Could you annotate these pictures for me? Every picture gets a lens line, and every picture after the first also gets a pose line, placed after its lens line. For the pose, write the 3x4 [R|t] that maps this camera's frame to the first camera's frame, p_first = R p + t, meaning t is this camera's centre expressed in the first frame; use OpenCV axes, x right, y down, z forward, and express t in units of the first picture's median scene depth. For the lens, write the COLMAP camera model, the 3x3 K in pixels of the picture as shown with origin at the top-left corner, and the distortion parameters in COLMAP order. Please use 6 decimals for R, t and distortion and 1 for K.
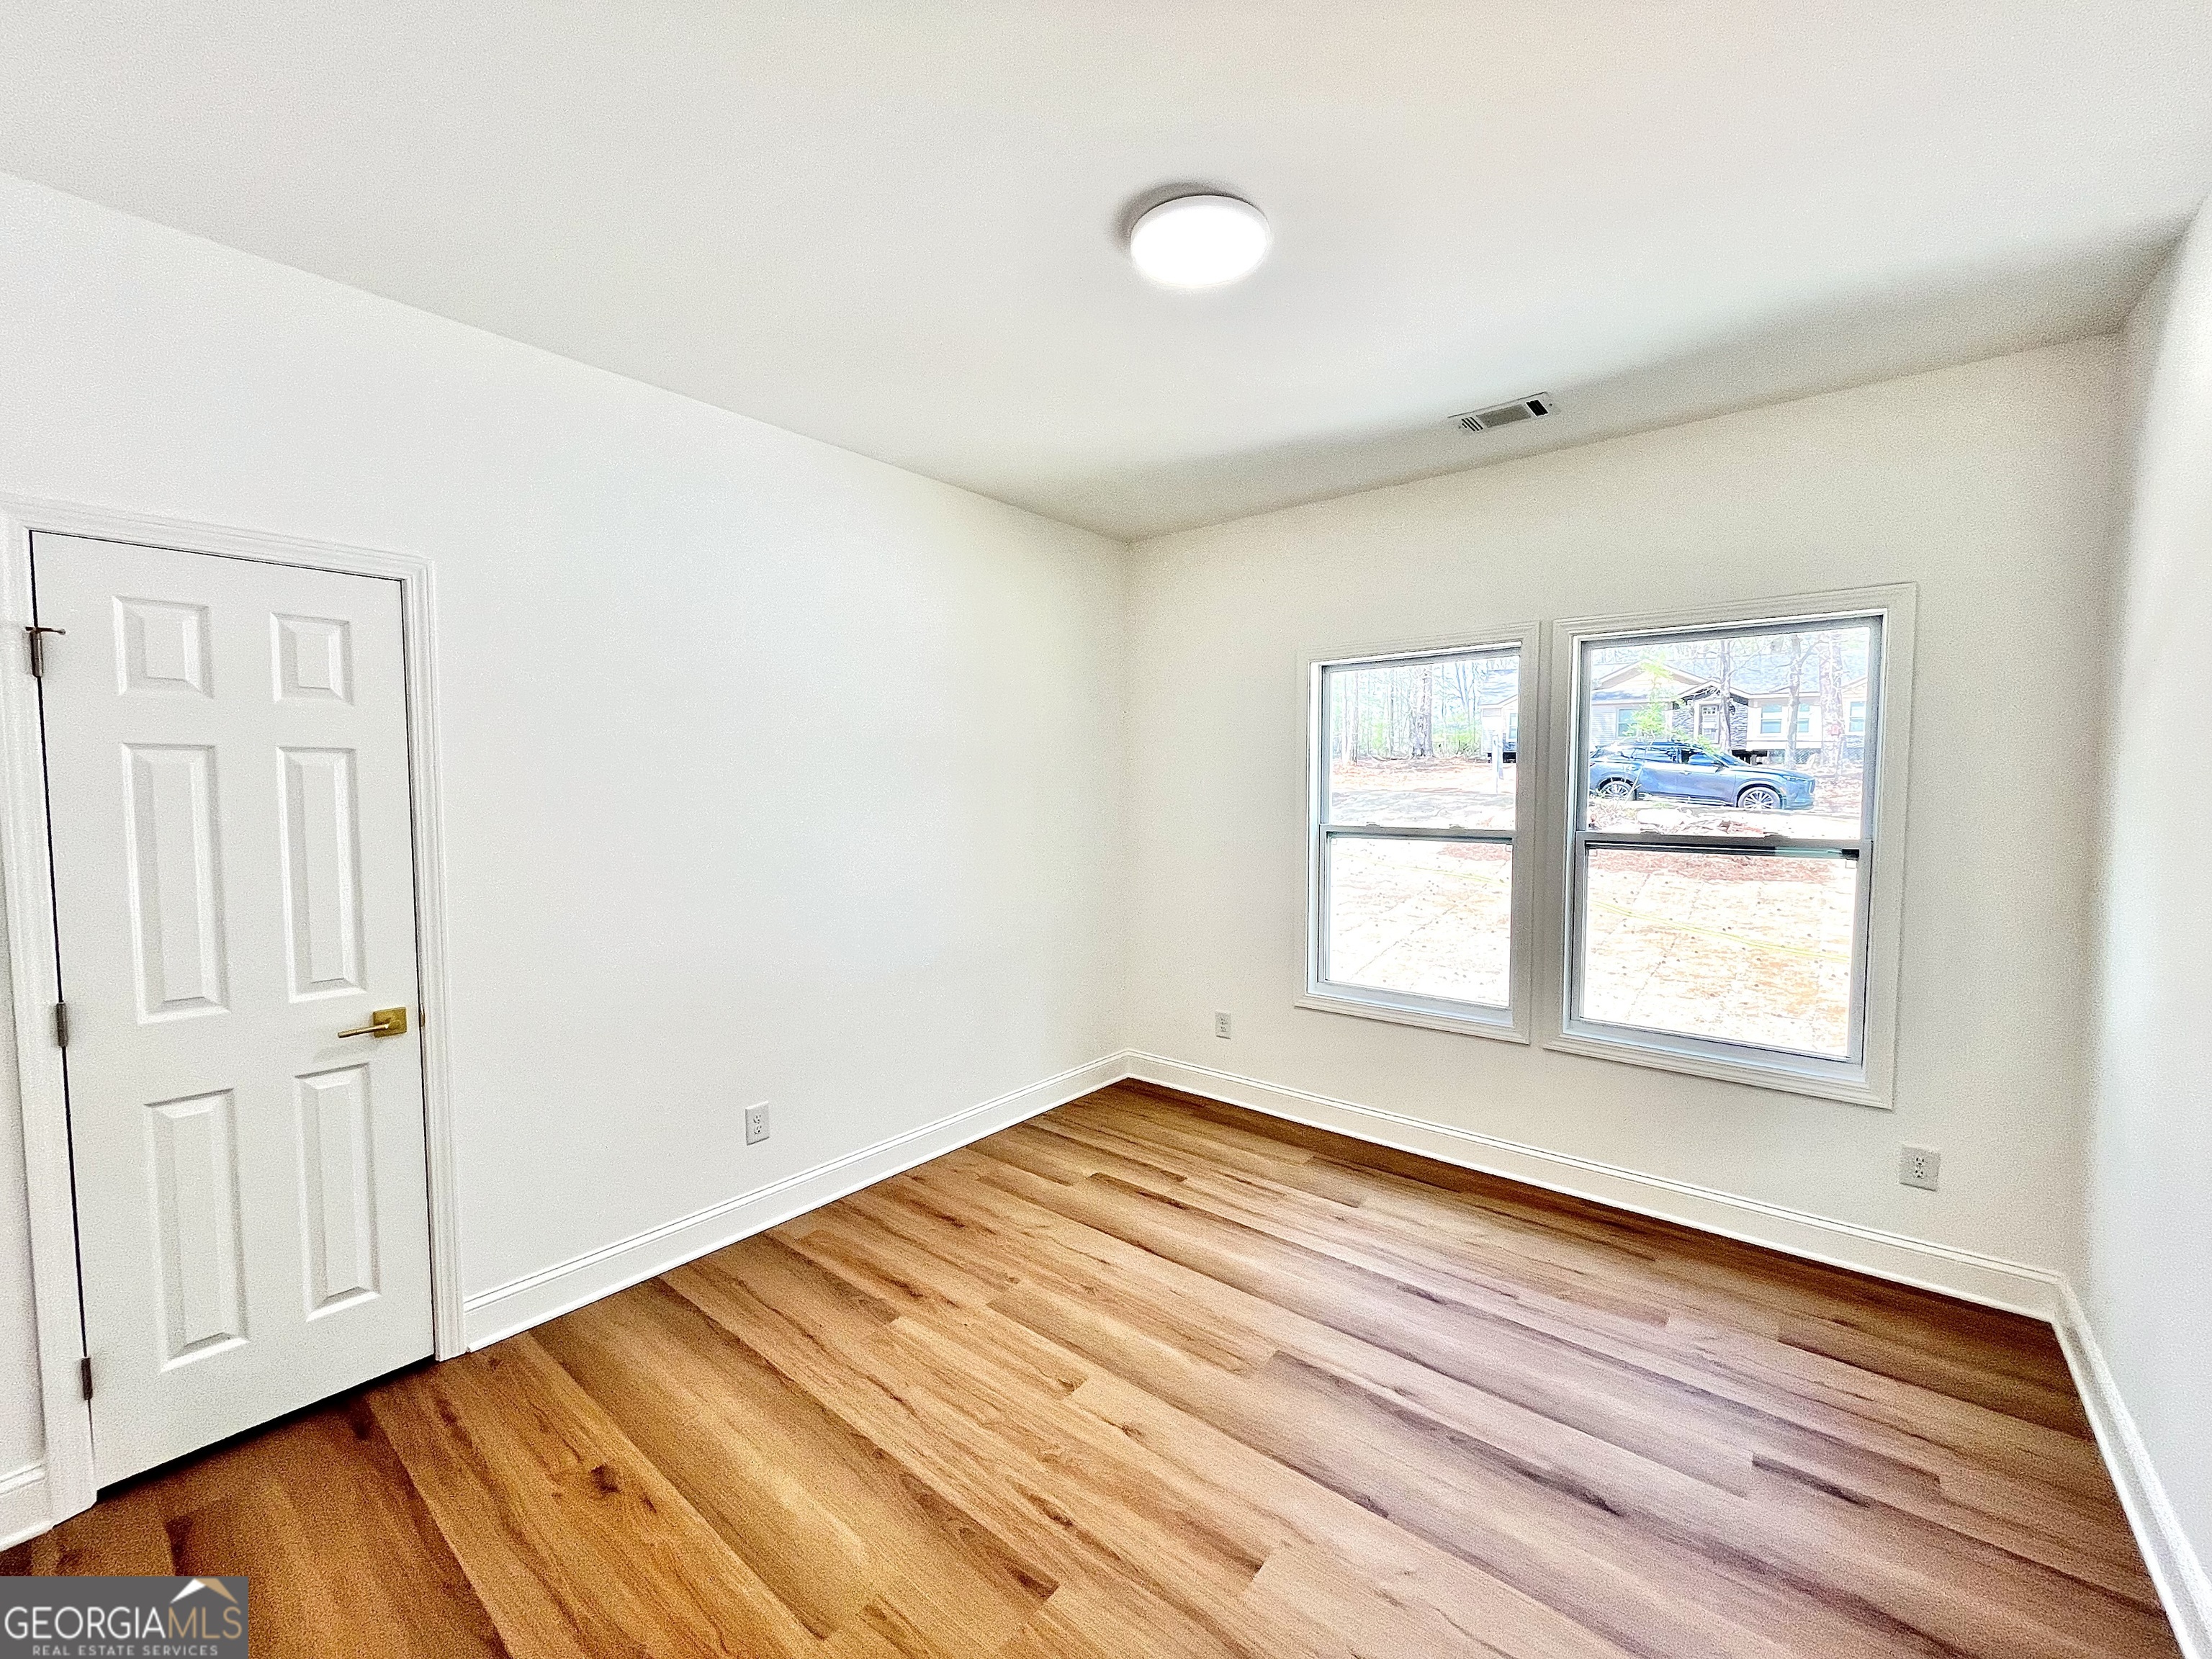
lens RADIAL K [[892.3, 0, 1101.9], [0, 892.3, 830.5], [0, 0, 1]] dist [-0.002462, -0.000487]
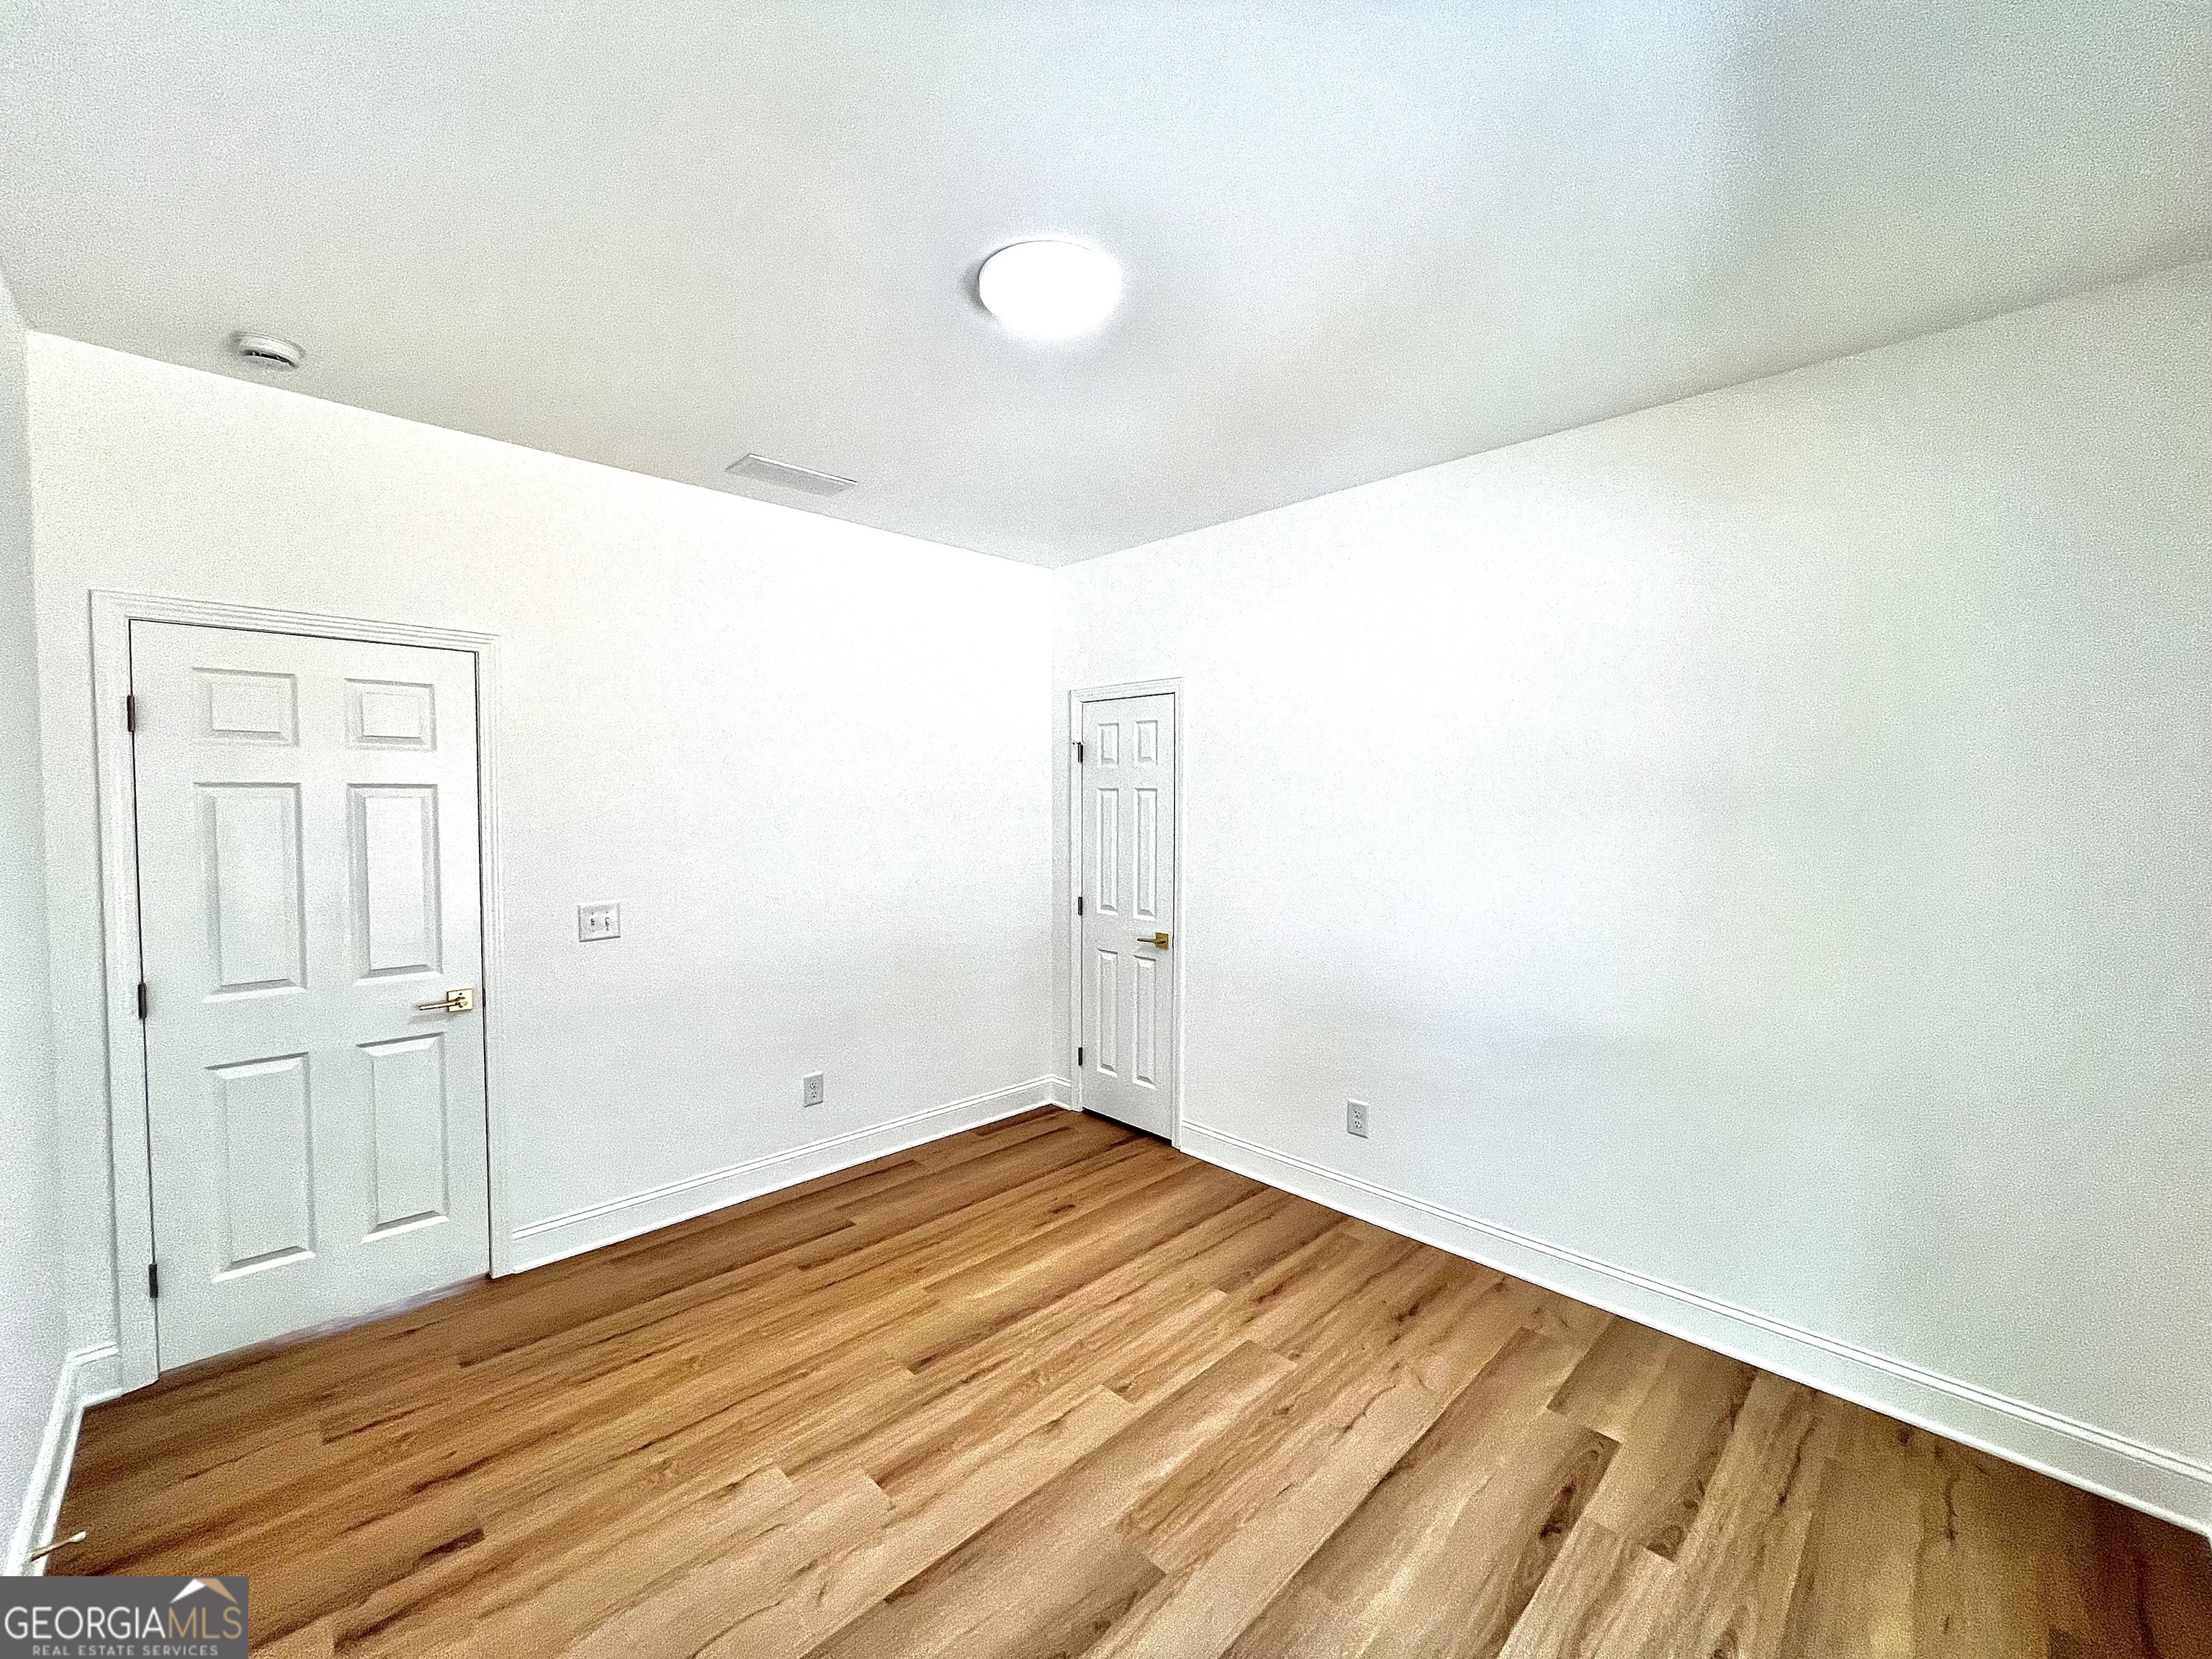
lens RADIAL K [[892.3, 0, 1101.9], [0, 892.3, 830.5], [0, 0, 1]] dist [-0.002462, -0.000487]
pose [[-0.102730, 0.043382, -0.993763, 0.994883], [-0.058272, 0.997070, 0.049551, -0.087530], [0.993001, 0.062999, -0.099902, 1.053053]]
